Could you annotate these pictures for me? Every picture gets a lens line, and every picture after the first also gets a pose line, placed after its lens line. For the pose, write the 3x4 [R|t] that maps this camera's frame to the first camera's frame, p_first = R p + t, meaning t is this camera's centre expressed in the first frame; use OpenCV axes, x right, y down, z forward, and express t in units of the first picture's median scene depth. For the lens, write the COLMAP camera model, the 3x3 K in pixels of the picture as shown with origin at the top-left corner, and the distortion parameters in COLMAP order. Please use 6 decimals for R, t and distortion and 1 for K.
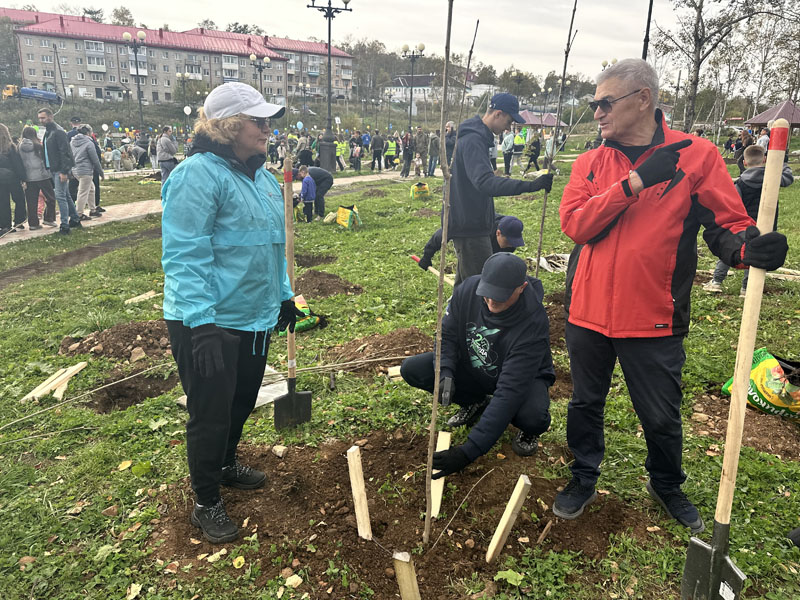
lens RADIAL K [[593.8, 0, 400.0], [0, 593.8, 300.0], [0, 0, 1]] dist [0.004504, 0.002240]
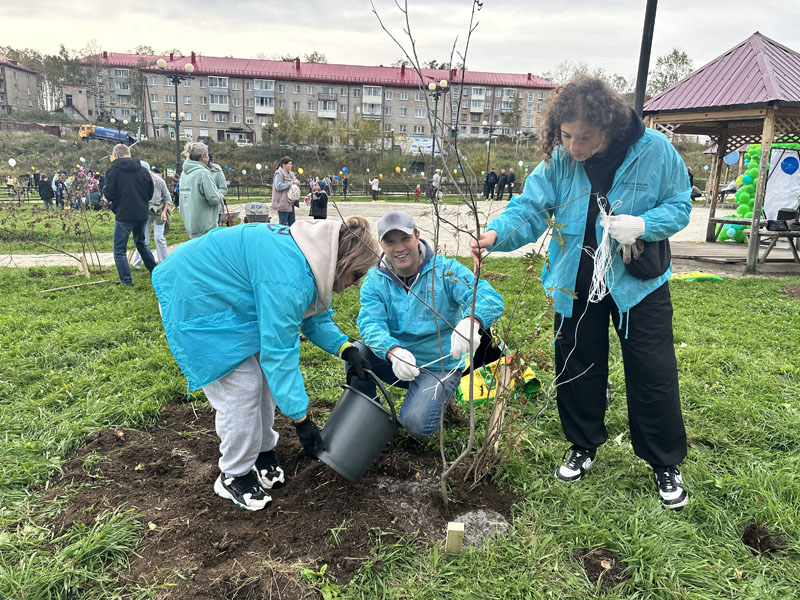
lens RADIAL K [[587.5, 0, 400.0], [0, 587.5, 300.0], [0, 0, 1]] dist [0.063077, -0.068398]
pose [[0.910645, 0.084411, -0.404475, 0.096785], [-0.117446, 0.991412, -0.057520, -0.093761], [0.396146, 0.099884, 0.912738, 0.344385]]
